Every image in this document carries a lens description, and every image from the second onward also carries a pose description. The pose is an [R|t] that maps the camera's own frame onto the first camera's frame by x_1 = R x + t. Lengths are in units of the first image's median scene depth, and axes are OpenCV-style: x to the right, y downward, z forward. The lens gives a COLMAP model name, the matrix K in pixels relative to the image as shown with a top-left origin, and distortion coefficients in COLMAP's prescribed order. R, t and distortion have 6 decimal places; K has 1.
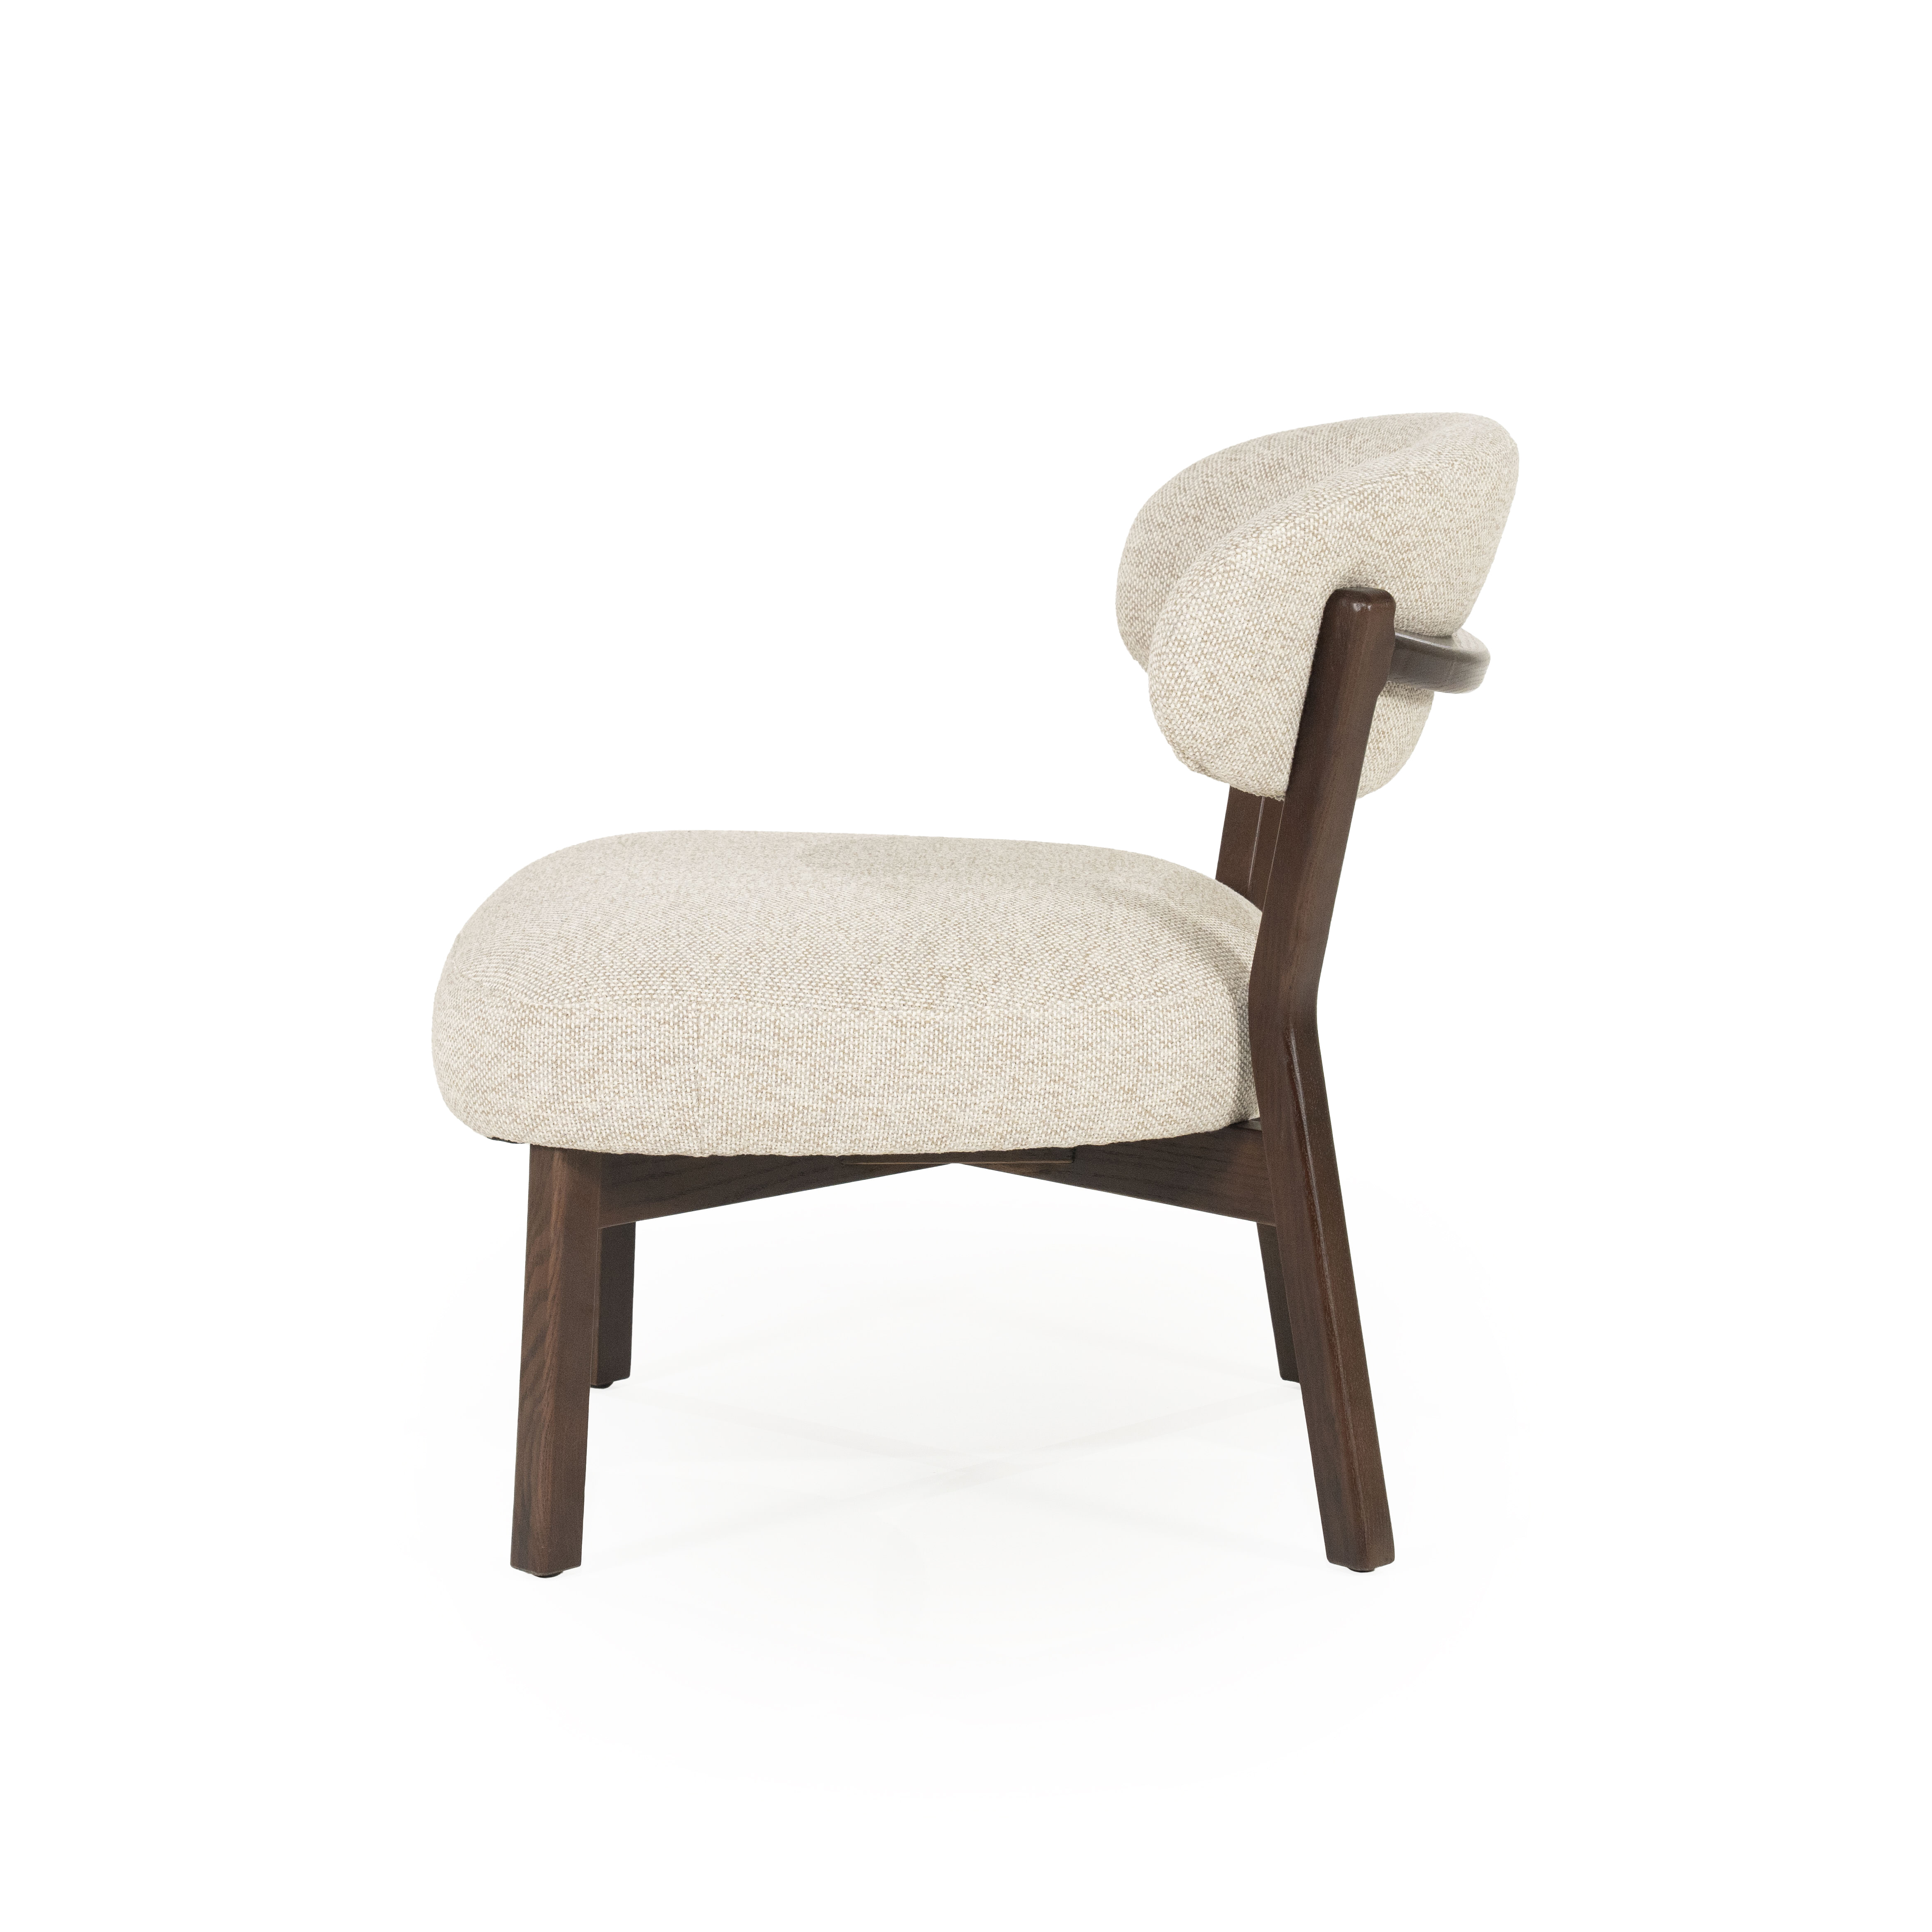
lens RADIAL K [[5526.9, 0, 954.8], [0, 5526.9, 977.9], [0, 0, 1]] dist [0.313502, 0.000000]
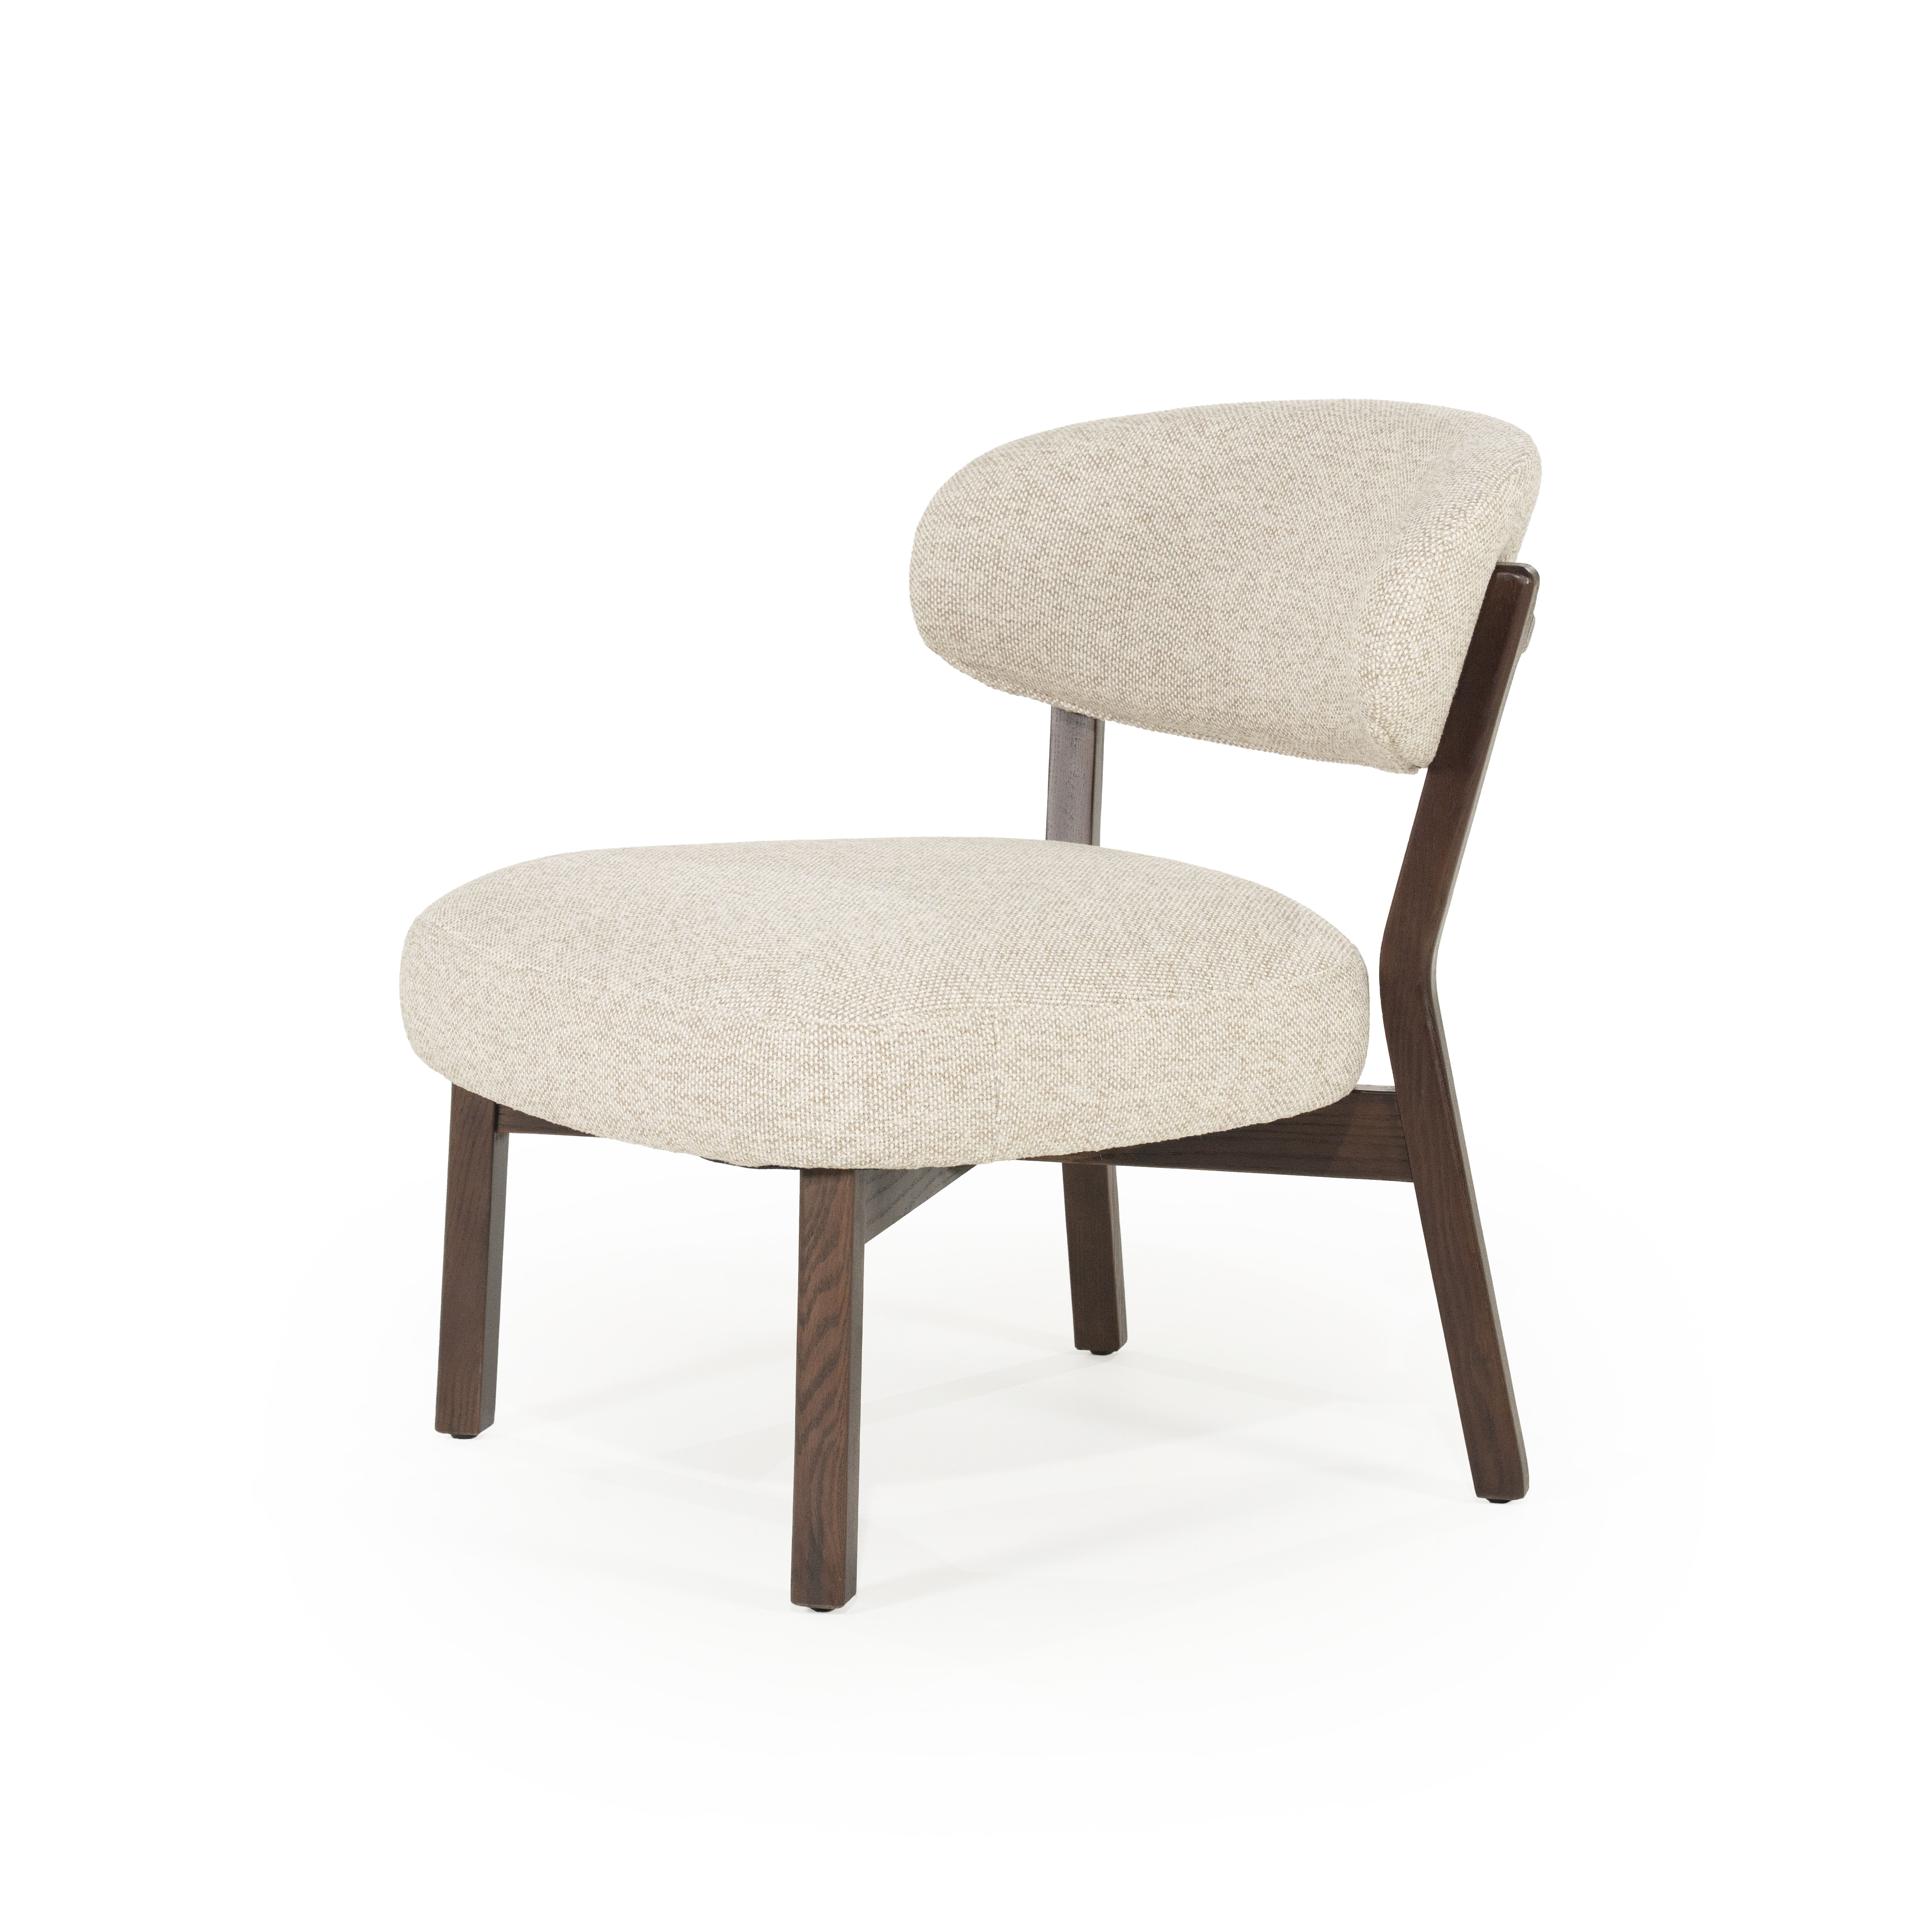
lens RADIAL K [[5526.9, 0, 957.6], [0, 5526.9, 970.7], [0, 0, 1]] dist [0.313502, 0.000000]
pose [[0.865588, -0.077457, 0.494730, -0.539380], [0.078566, 0.996736, 0.018593, -0.021094], [-0.494555, 0.022775, 0.868848, 0.141197]]
